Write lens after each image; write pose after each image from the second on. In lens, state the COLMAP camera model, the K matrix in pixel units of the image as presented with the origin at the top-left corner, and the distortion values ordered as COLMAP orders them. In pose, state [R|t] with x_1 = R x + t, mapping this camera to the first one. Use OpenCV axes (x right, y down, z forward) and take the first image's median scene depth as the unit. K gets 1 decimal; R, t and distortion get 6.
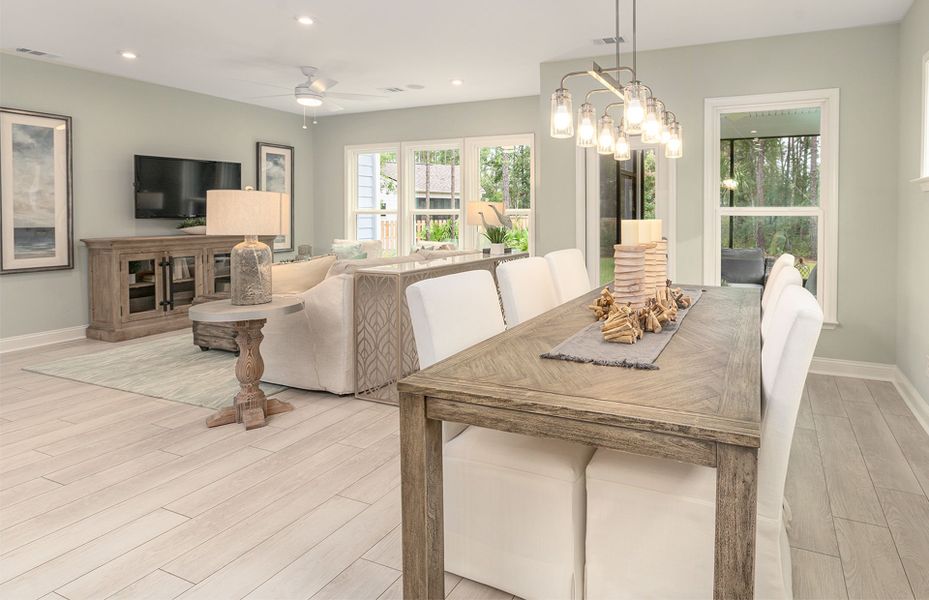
lens RADIAL K [[536.9, 0, 570.2], [0, 536.9, 226.8], [0, 0, 1]] dist [0.006331, 0.001753]
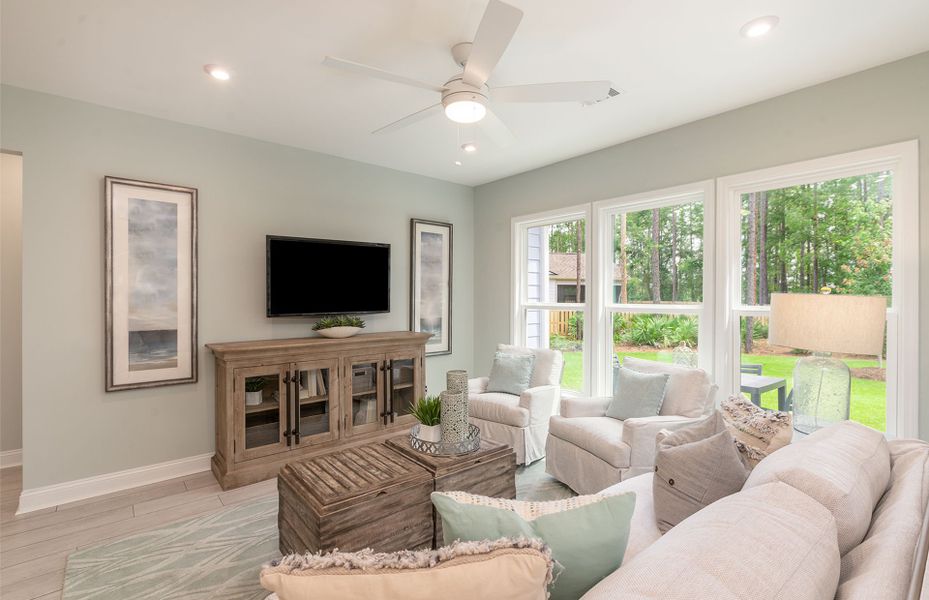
lens RADIAL K [[418.4, 0, 463.9], [0, 418.4, 300.6], [0, 0, 1]] dist [-0.002647, 0.000053]
pose [[0.890520, 0.004347, -0.454923, -0.280798], [-0.011253, 0.999859, -0.012475, -0.035065], [0.454804, 0.016228, 0.890444, 0.595136]]
